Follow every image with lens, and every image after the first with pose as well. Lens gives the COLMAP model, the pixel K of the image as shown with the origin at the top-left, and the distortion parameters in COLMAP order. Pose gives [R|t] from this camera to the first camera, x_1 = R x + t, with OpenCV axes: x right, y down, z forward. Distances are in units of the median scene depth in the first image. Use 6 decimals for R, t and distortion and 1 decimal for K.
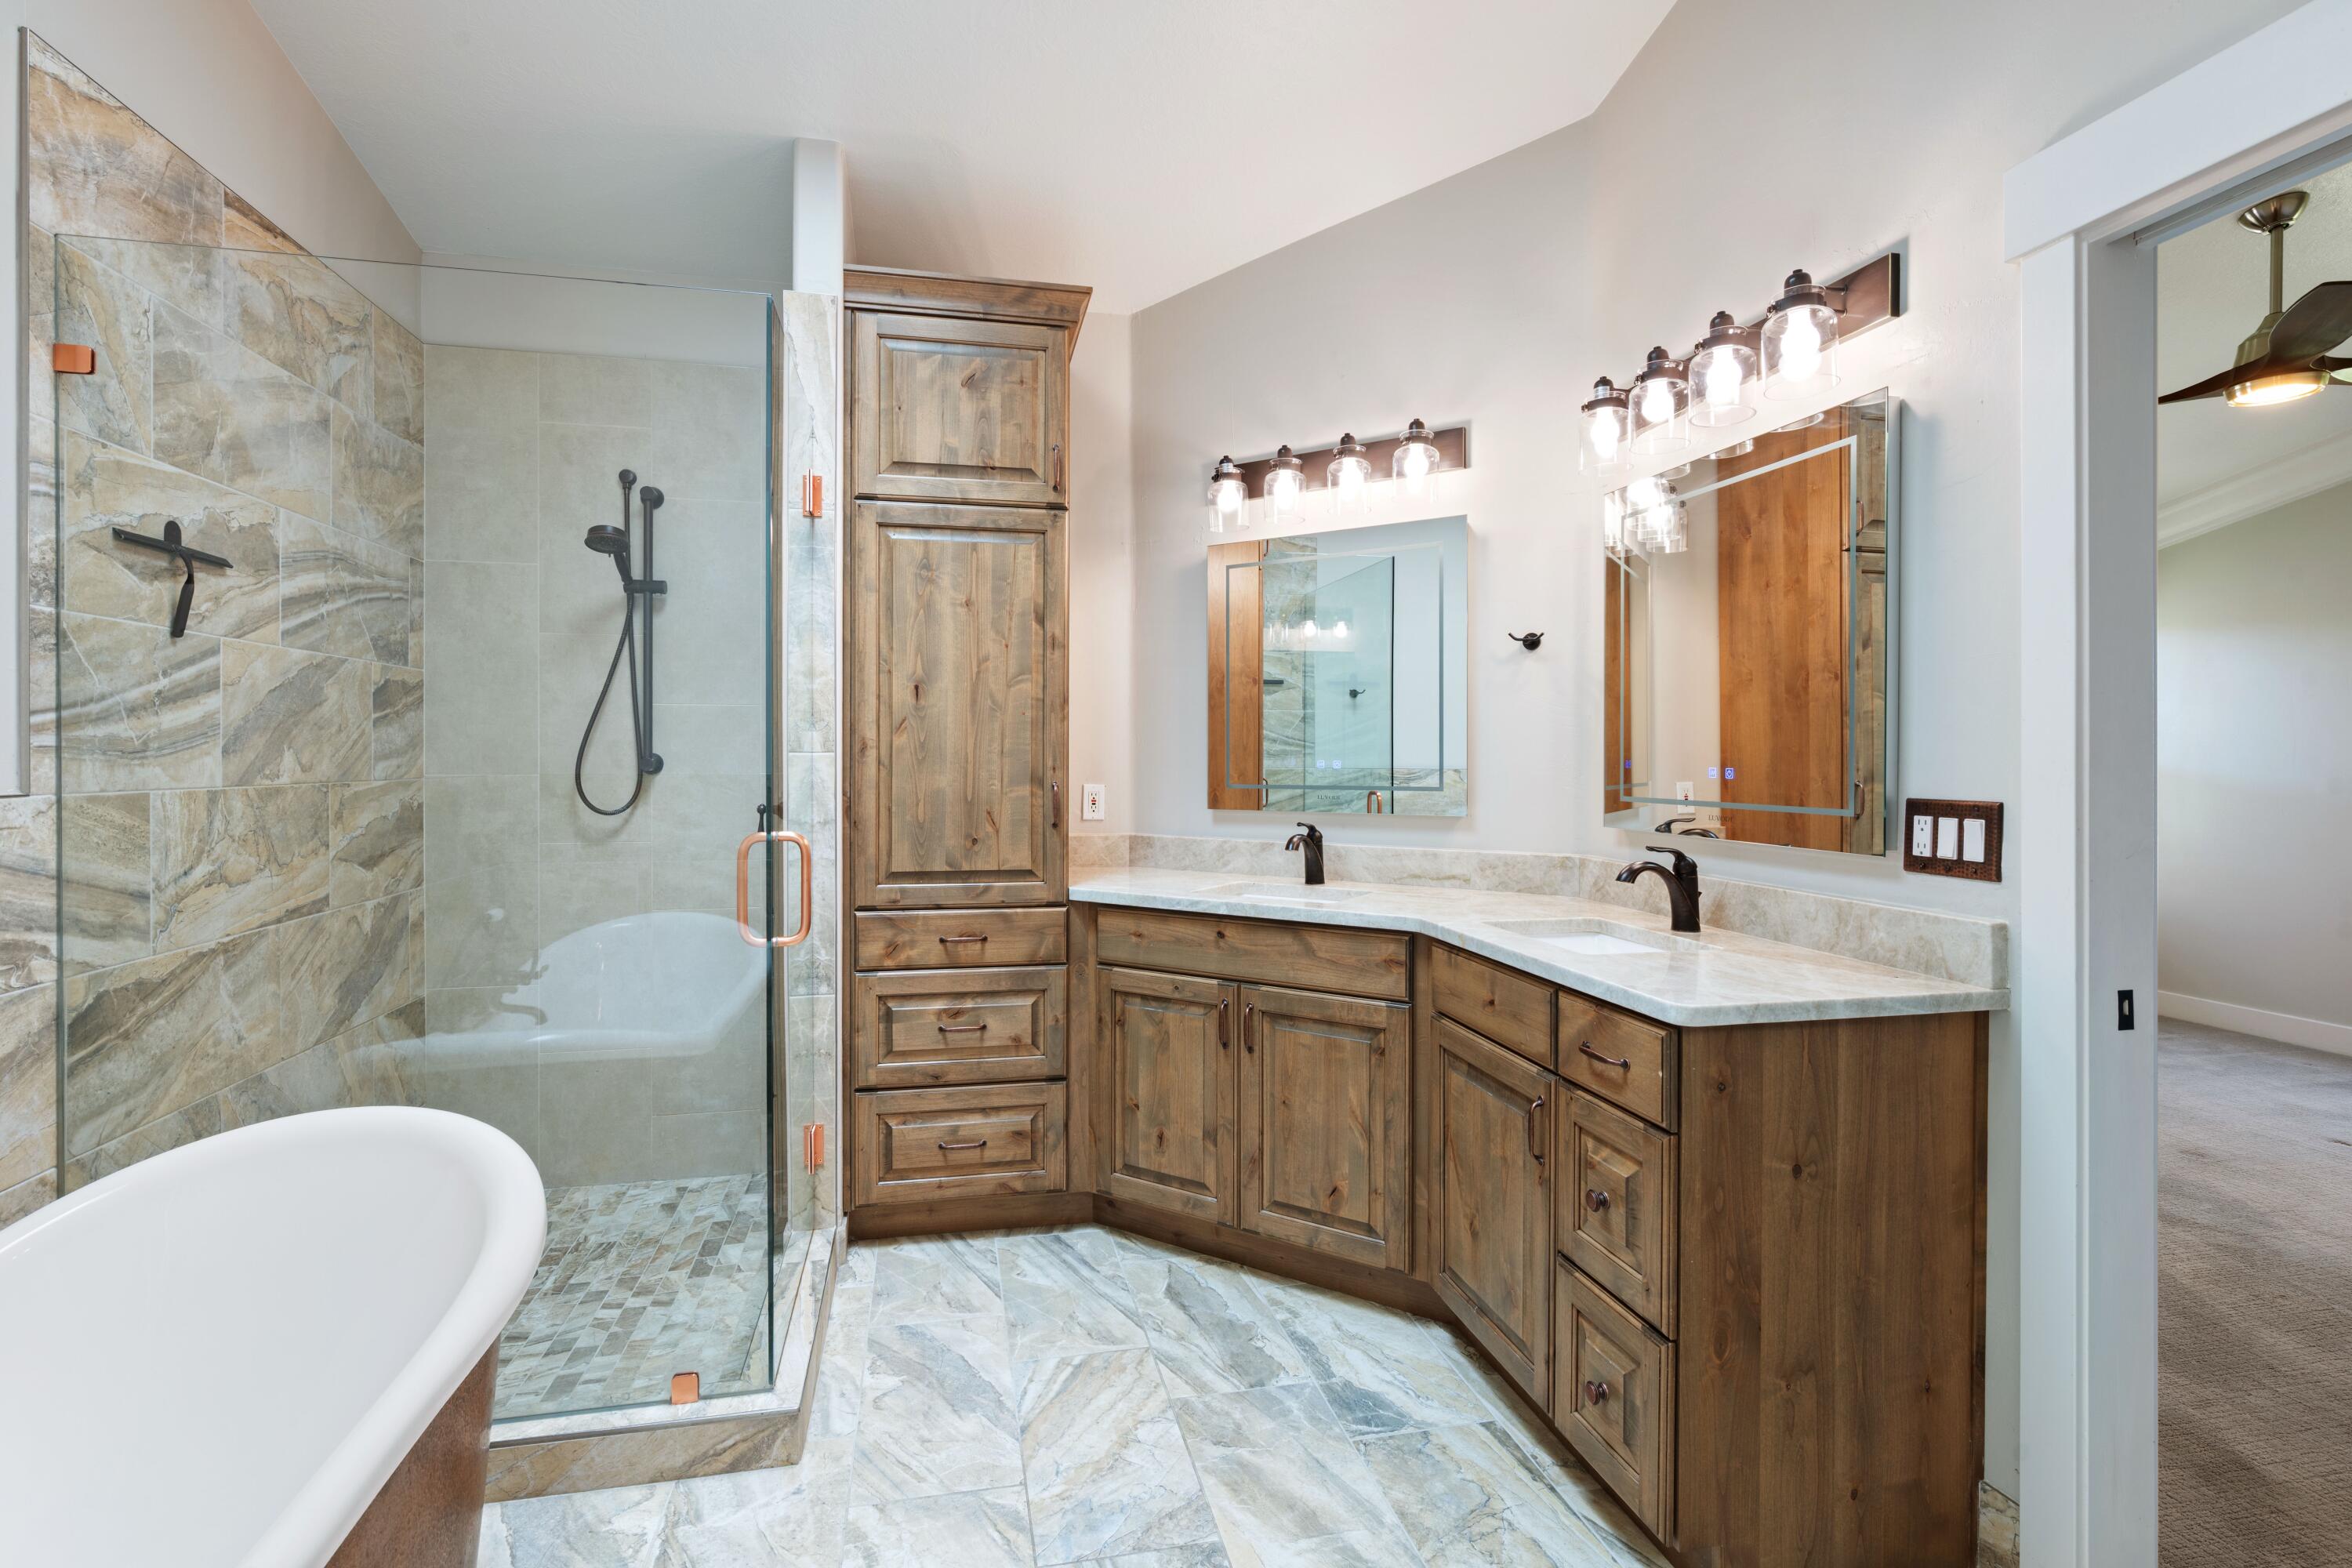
lens RADIAL K [[1097.0, 0, 1178.5], [0, 1097.0, 768.7], [0, 0, 1]] dist [0.003482, 0.000075]
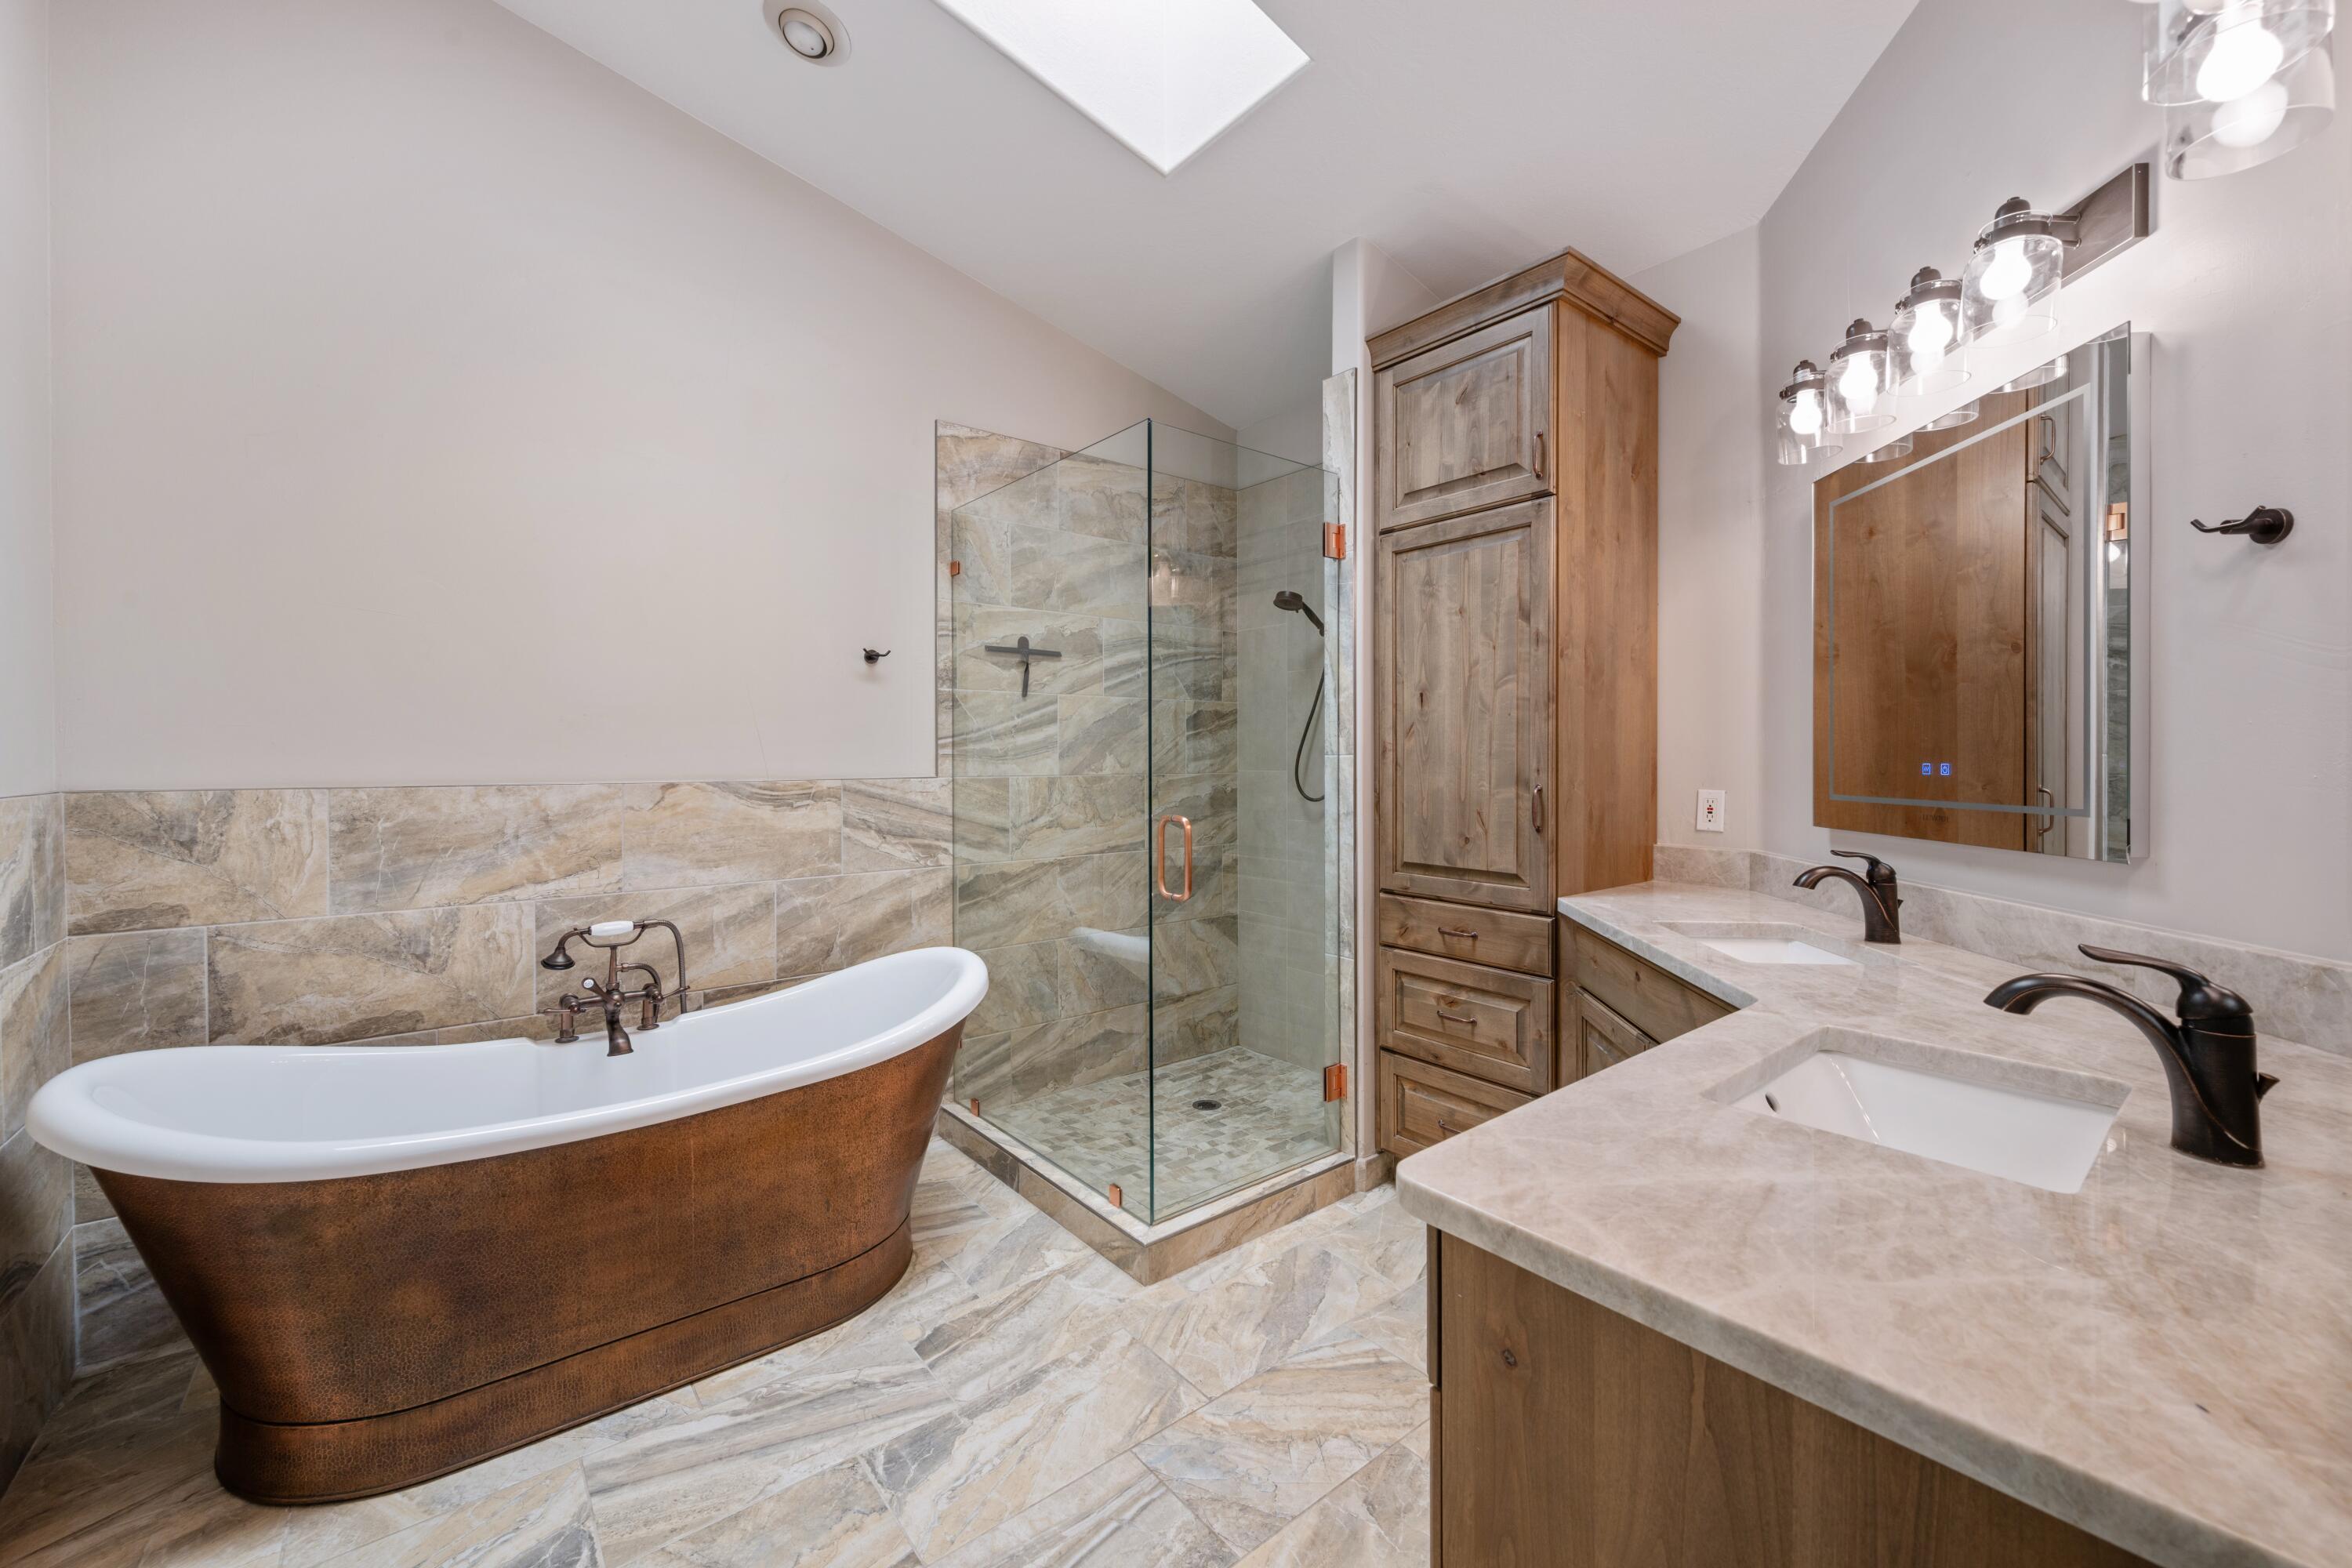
lens RADIAL K [[935.3, 0, 1193.6], [0, 935.3, 769.2], [0, 0, 1]] dist [0.000578, -0.000296]
pose [[0.453767, 0.009051, -0.891074, 0.550192], [-0.008223, 0.999948, 0.005970, -0.004400], [0.891082, 0.004618, 0.453818, 0.423286]]
